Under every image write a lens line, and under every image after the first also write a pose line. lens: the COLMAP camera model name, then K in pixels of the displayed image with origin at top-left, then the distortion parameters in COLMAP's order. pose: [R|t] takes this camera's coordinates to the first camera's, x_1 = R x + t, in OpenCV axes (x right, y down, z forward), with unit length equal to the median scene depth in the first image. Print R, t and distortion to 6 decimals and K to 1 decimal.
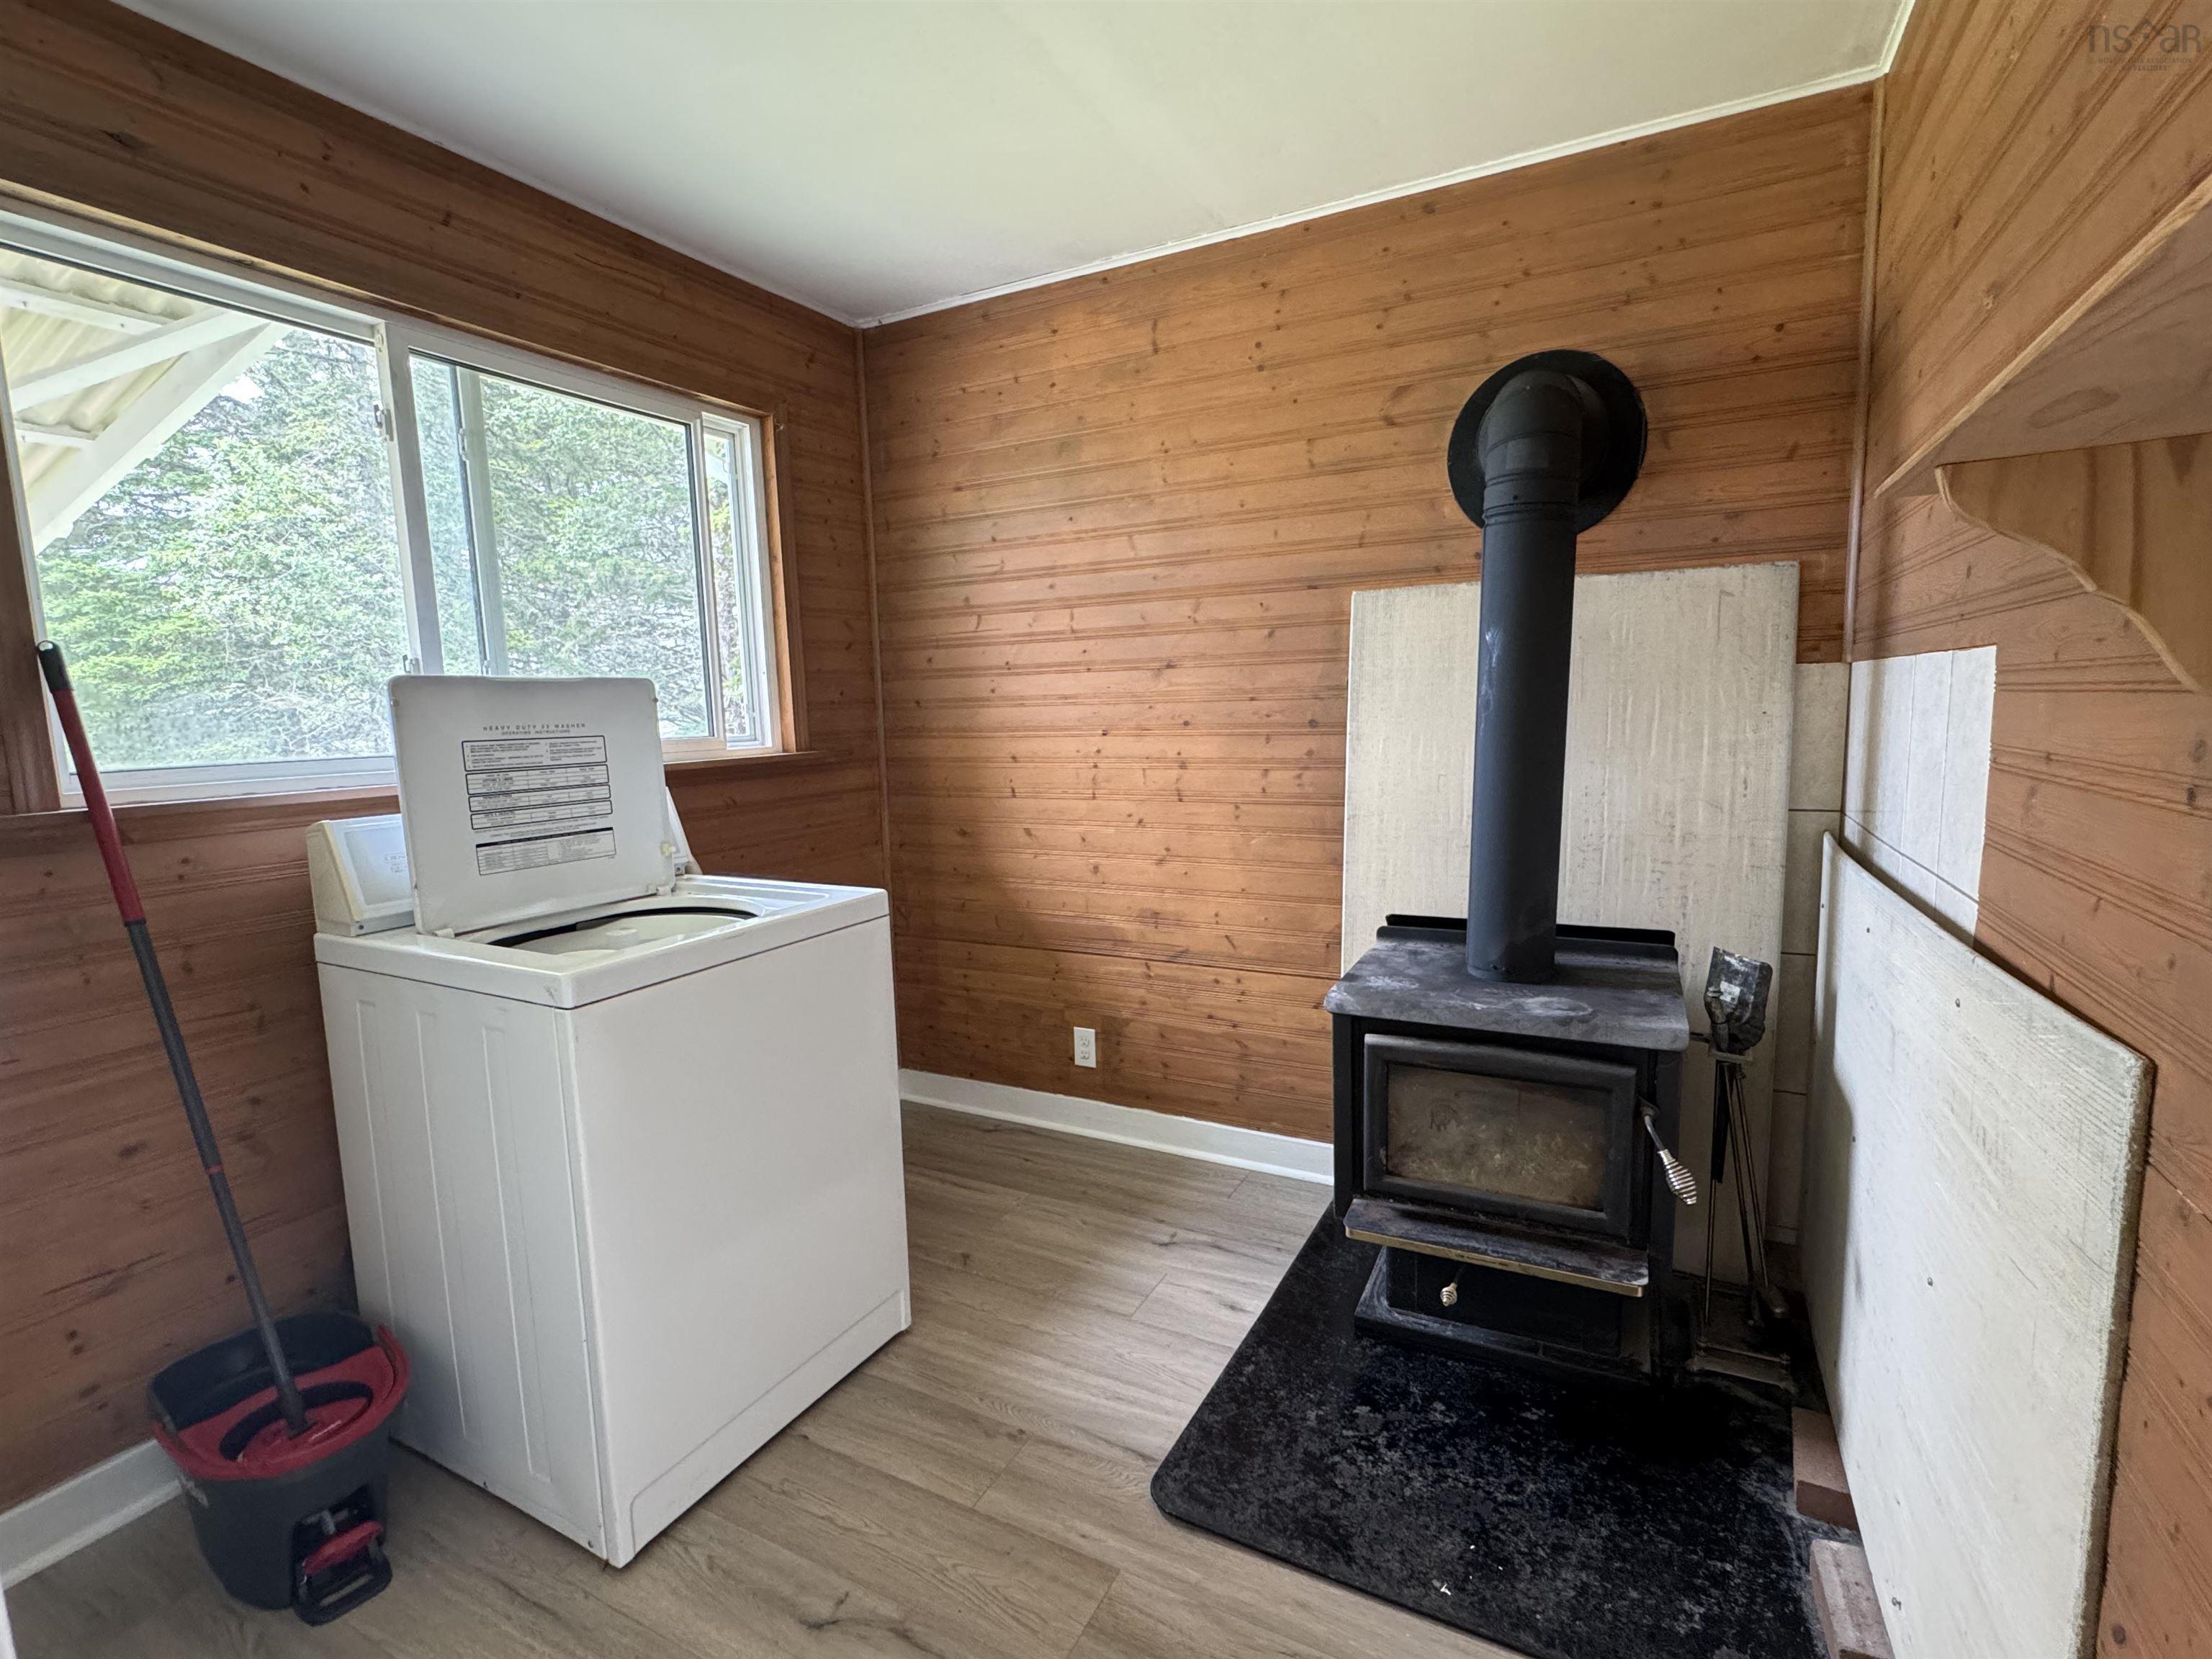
lens RADIAL K [[1029.0, 0, 1106.0], [0, 1029.0, 829.5], [0, 0, 1]] dist [-0.005550, -0.000487]
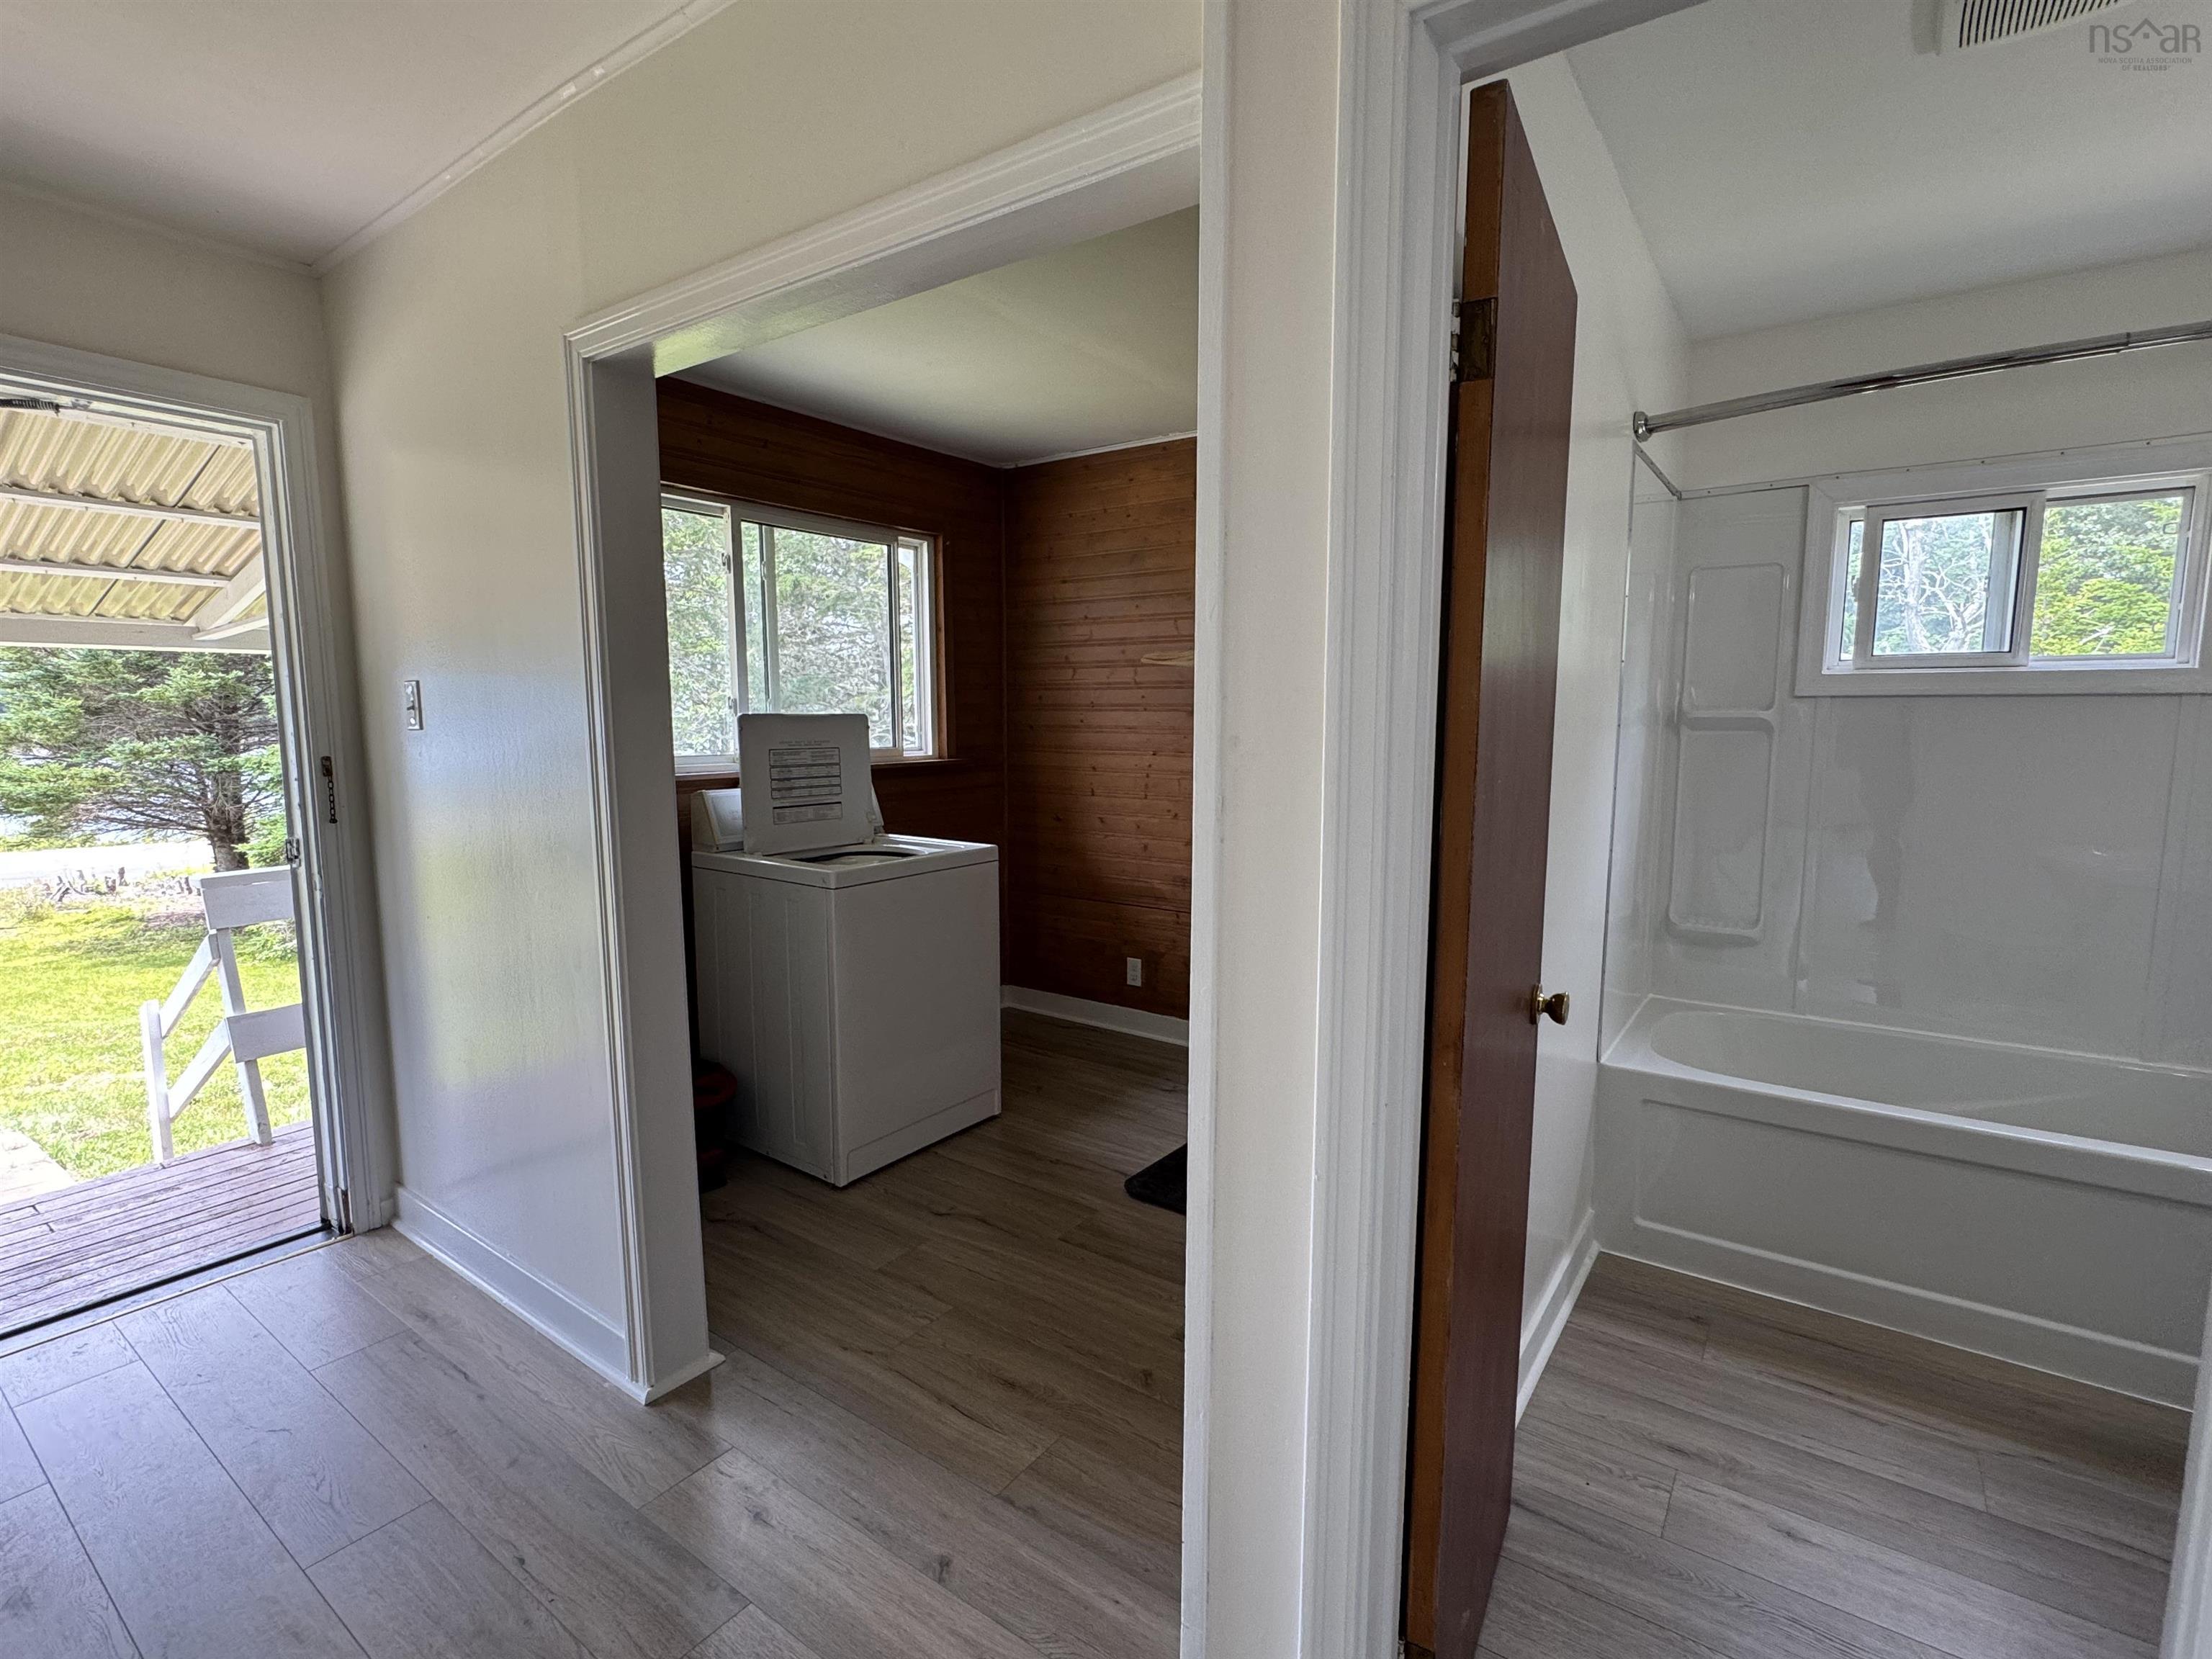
lens RADIAL K [[1029.0, 0, 1106.0], [0, 1029.0, 829.5], [0, 0, 1]] dist [-0.005550, -0.000487]
pose [[0.990350, 0.044264, -0.131330, 0.127220], [-0.044927, 0.998988, -0.002091, 0.019802], [0.131104, 0.007971, 0.991337, -0.449563]]
